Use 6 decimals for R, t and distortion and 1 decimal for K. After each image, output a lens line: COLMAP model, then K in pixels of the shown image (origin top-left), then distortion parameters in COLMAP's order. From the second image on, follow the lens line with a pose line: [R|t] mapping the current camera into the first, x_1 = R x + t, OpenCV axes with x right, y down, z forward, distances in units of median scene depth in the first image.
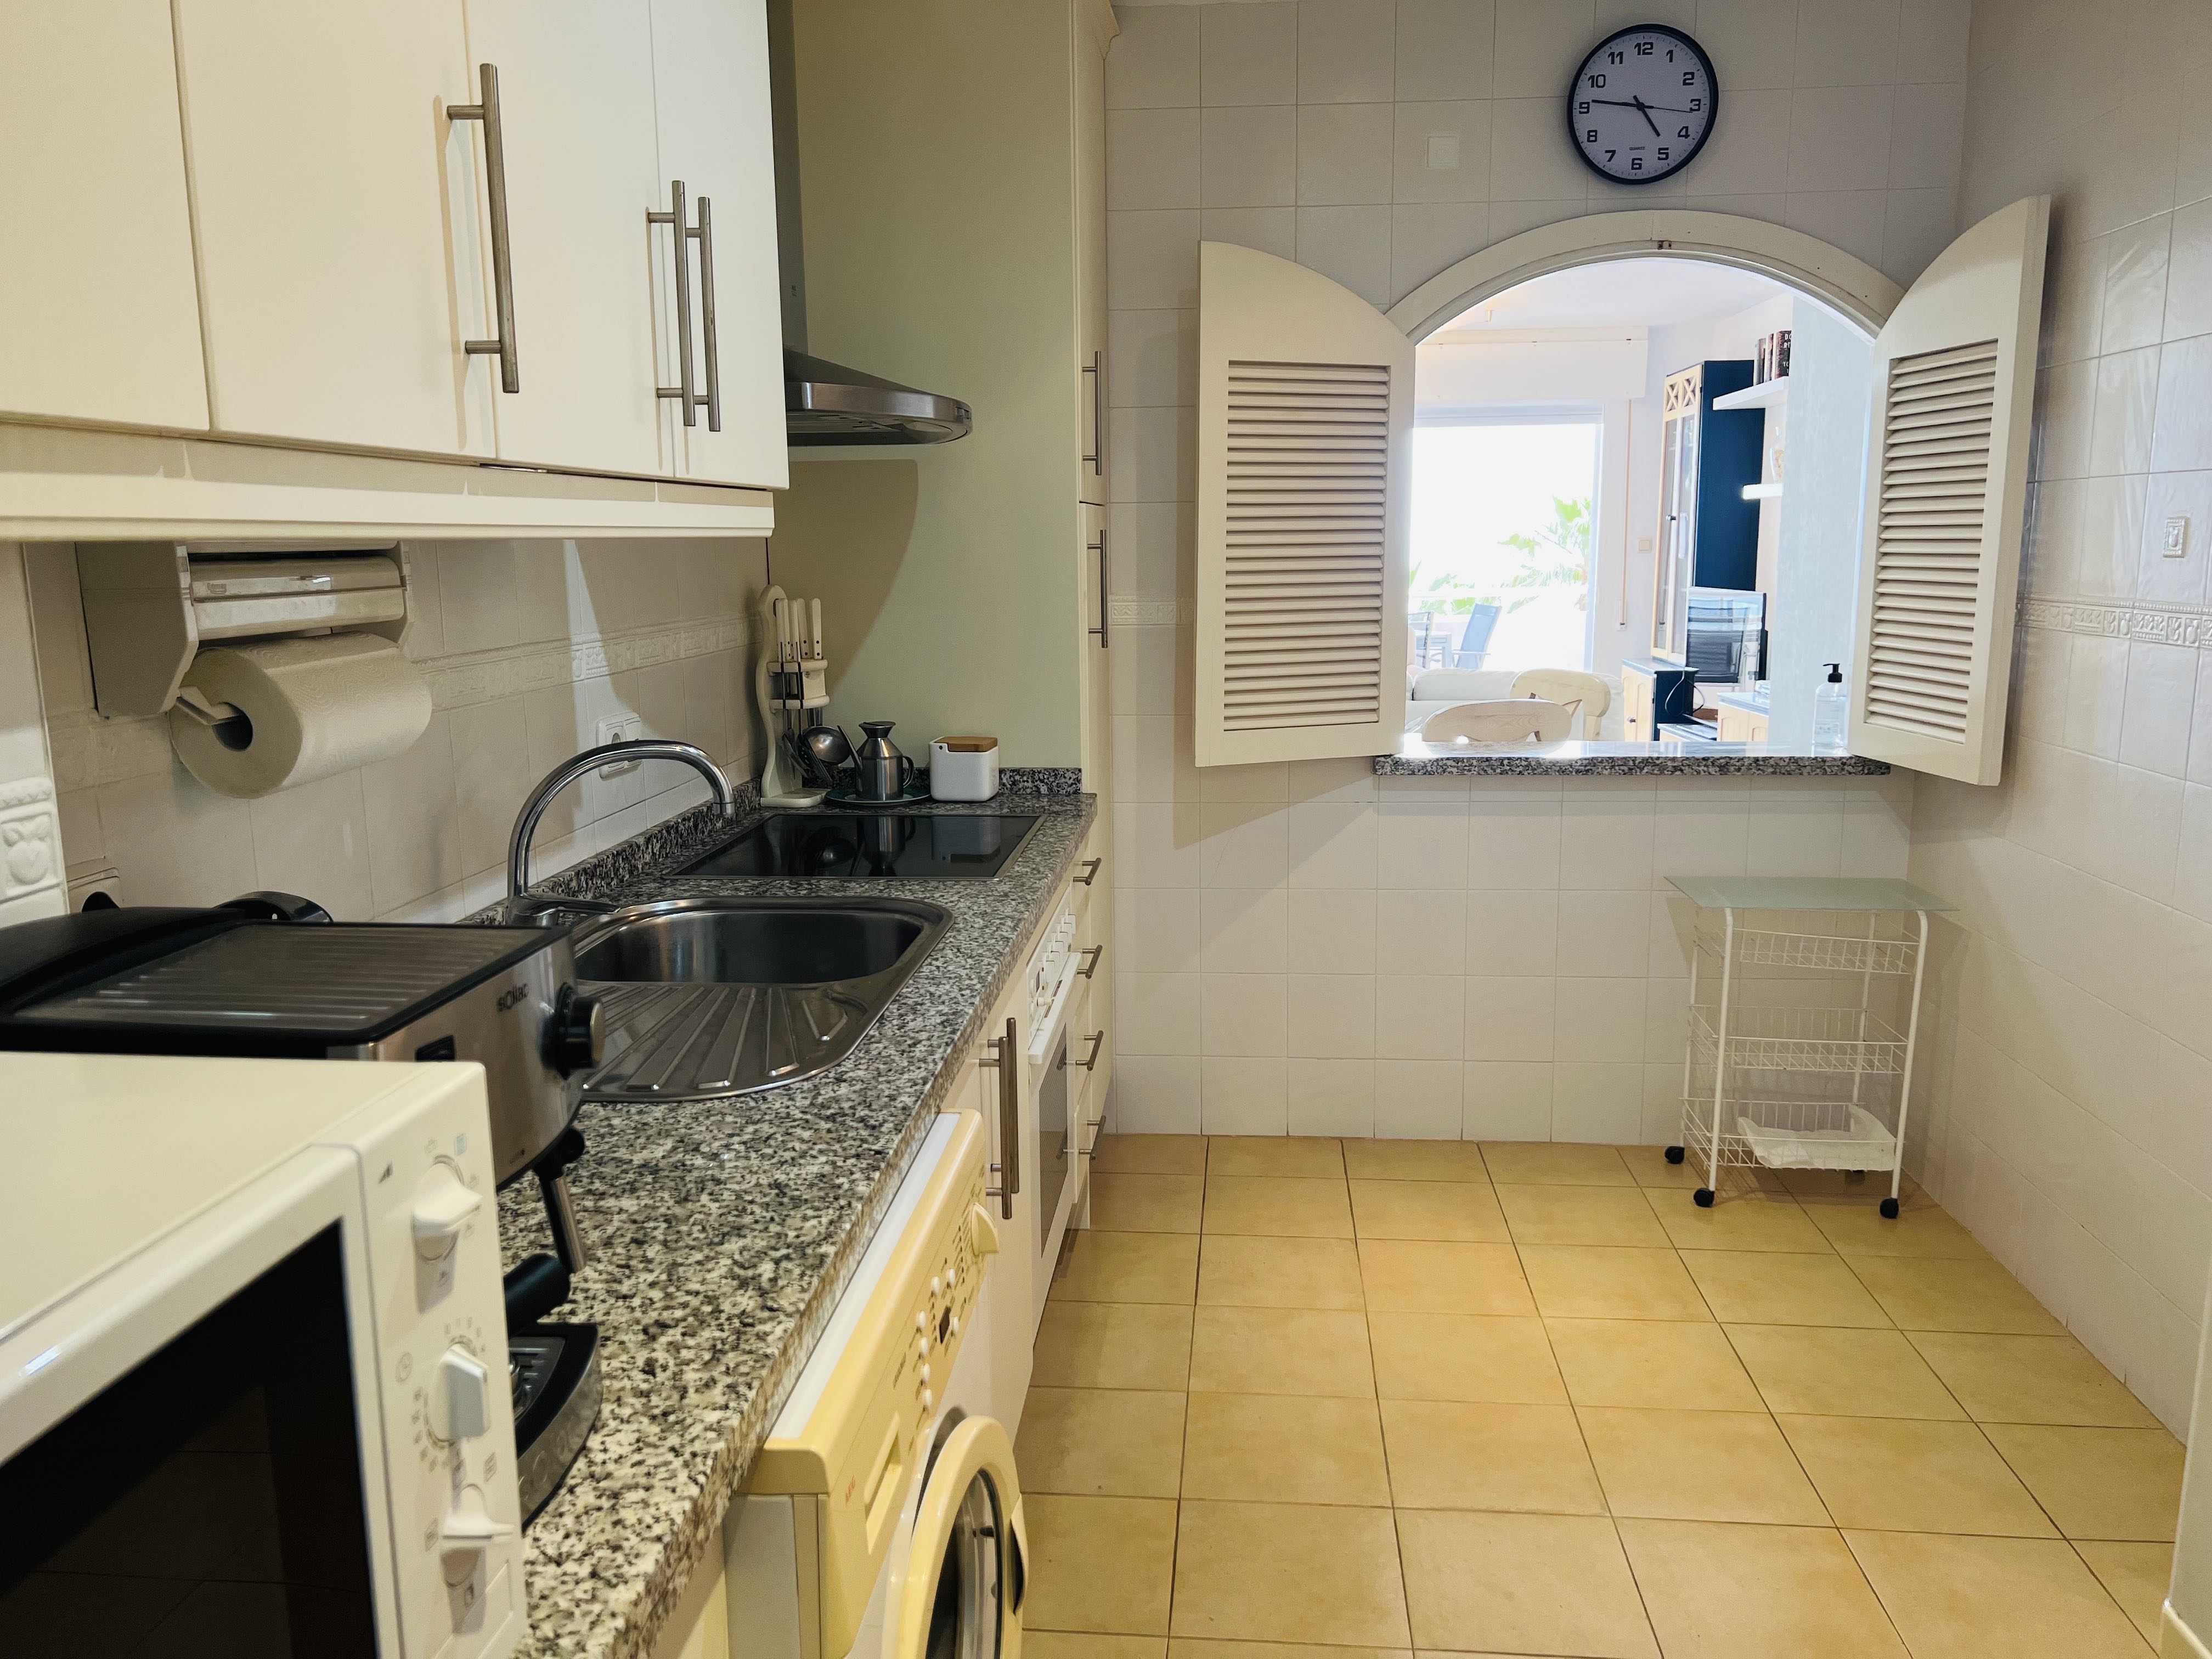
lens RADIAL K [[1682.3, 0, 1109.5], [0, 1682.3, 832.0], [0, 0, 1]] dist [0.027311, -0.025224]
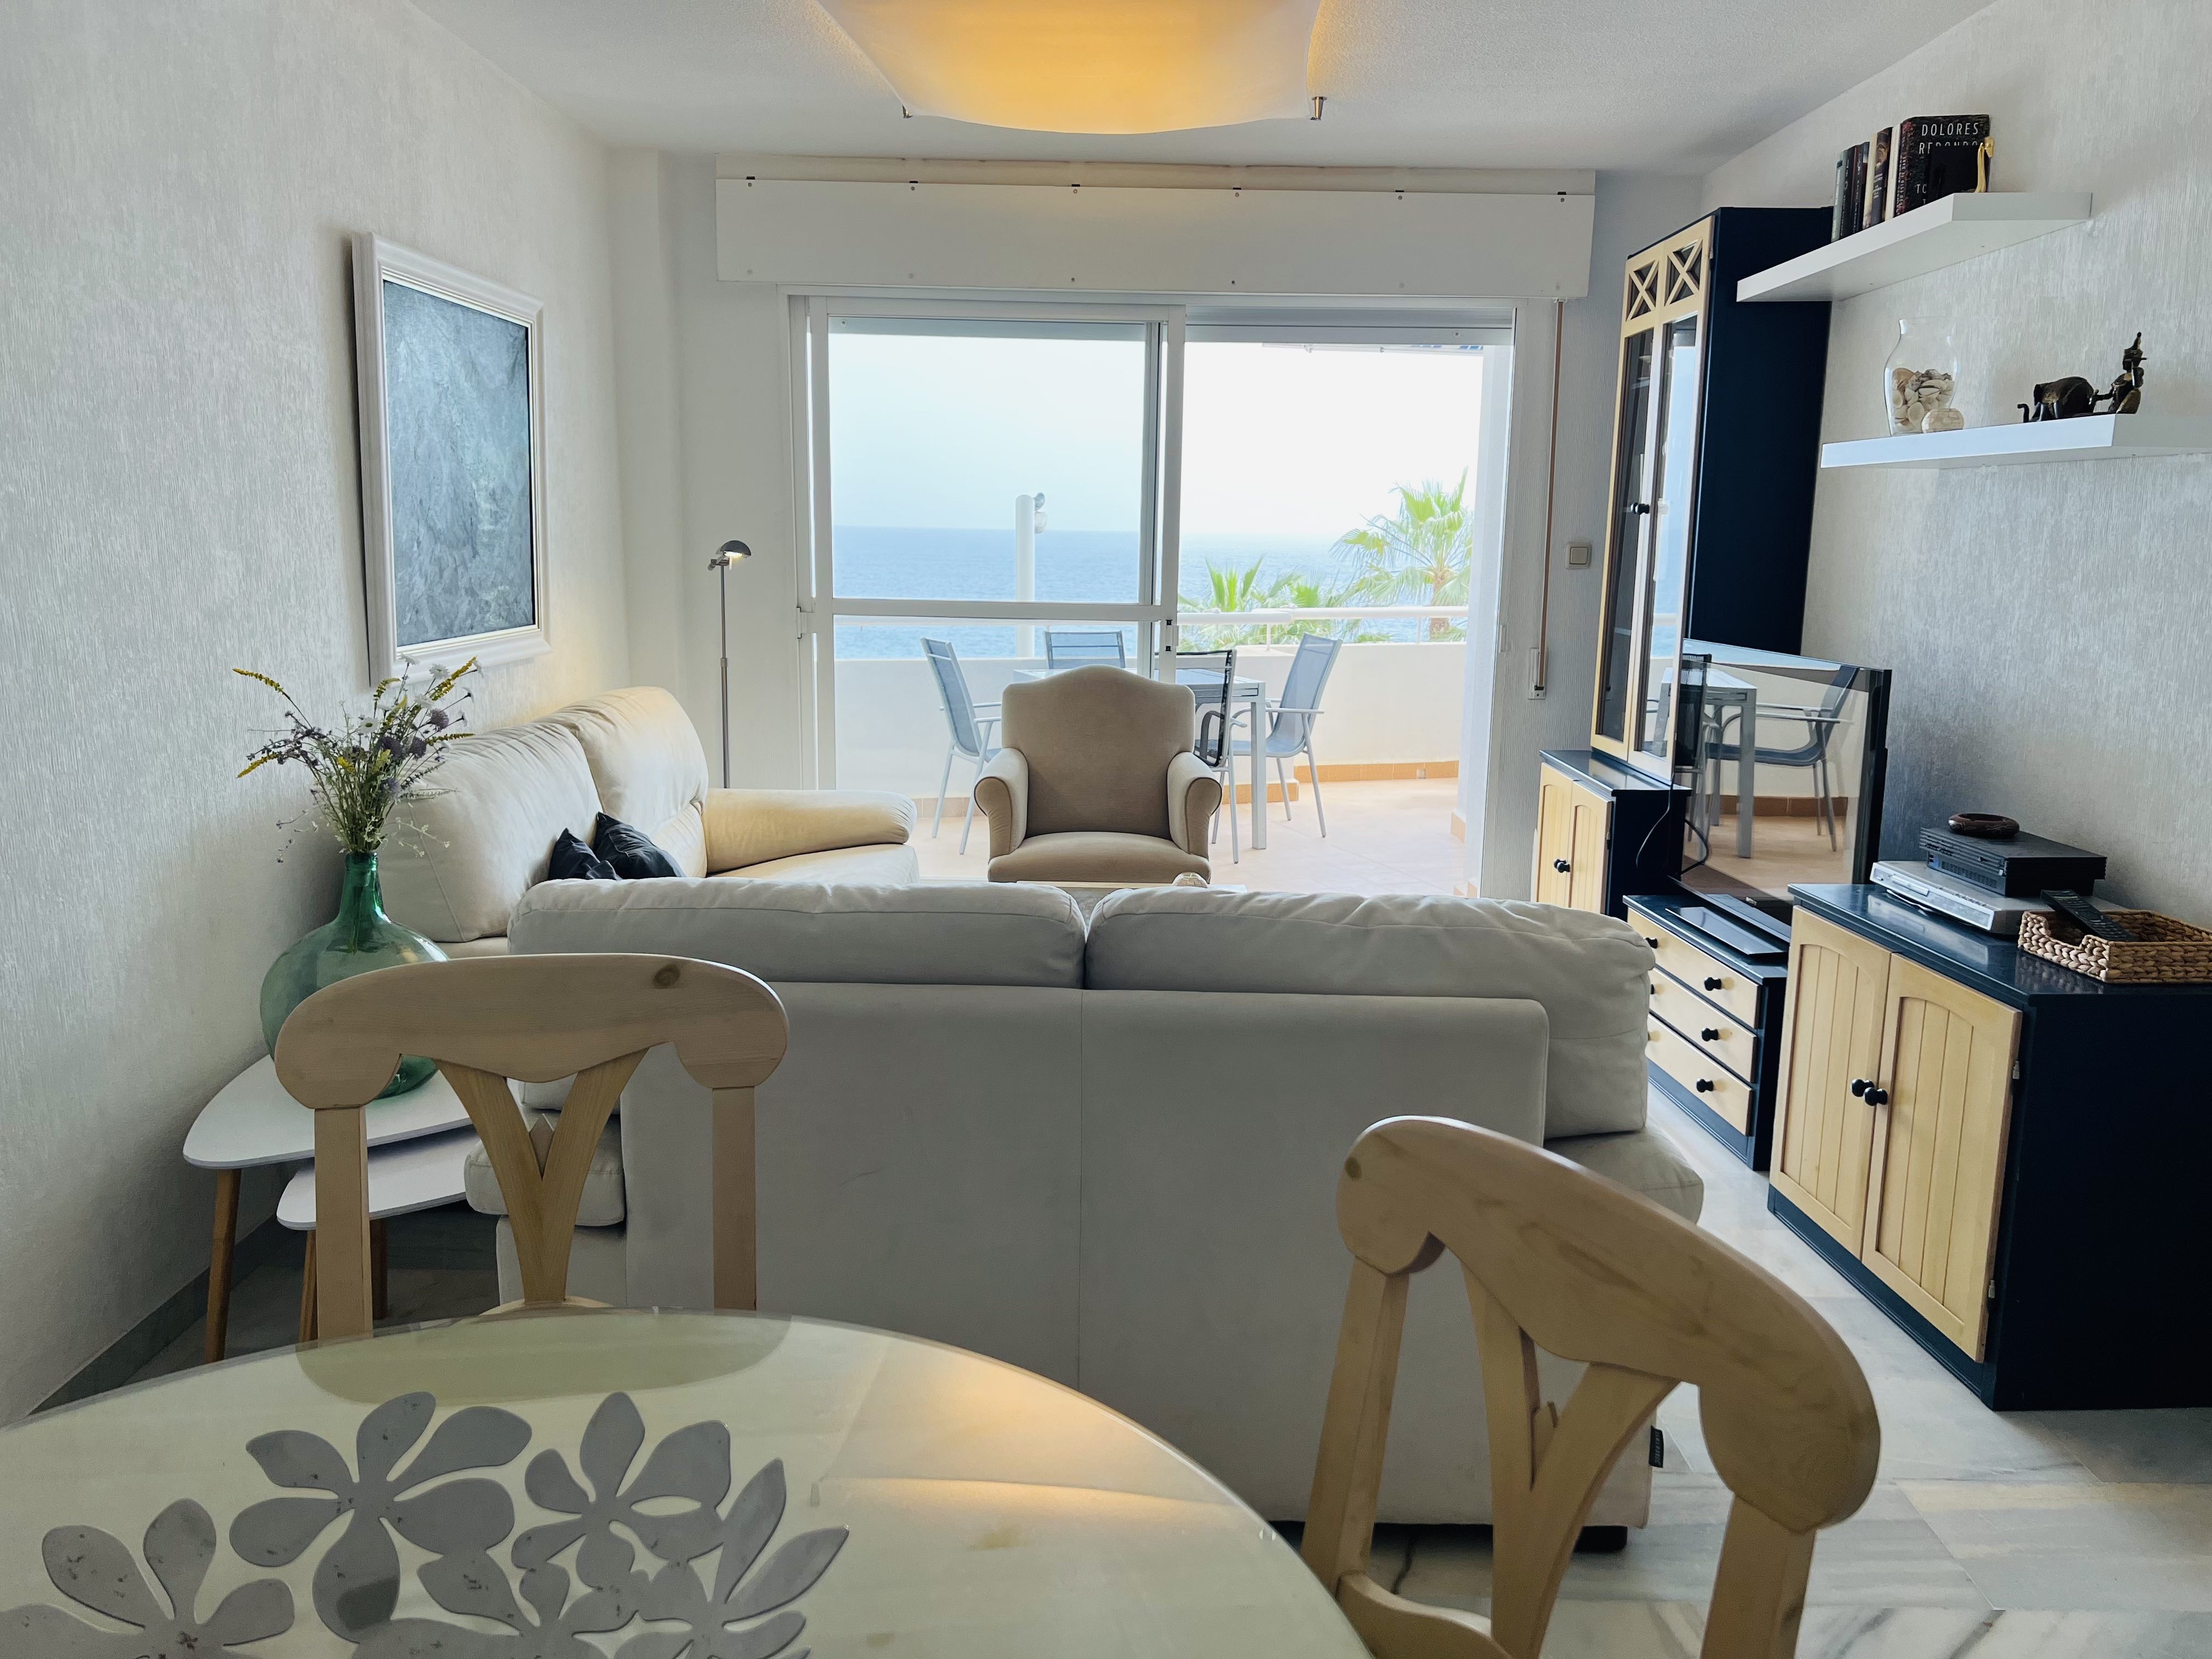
lens RADIAL K [[1682.3, 0, 1103.9], [0, 1682.3, 825.0], [0, 0, 1]] dist [0.027311, -0.025224]
pose [[0.996355, 0.009498, 0.084773, 0.115244], [-0.009593, 0.999954, 0.000721, -0.083318], [-0.084762, -0.001532, 0.996400, 0.476887]]
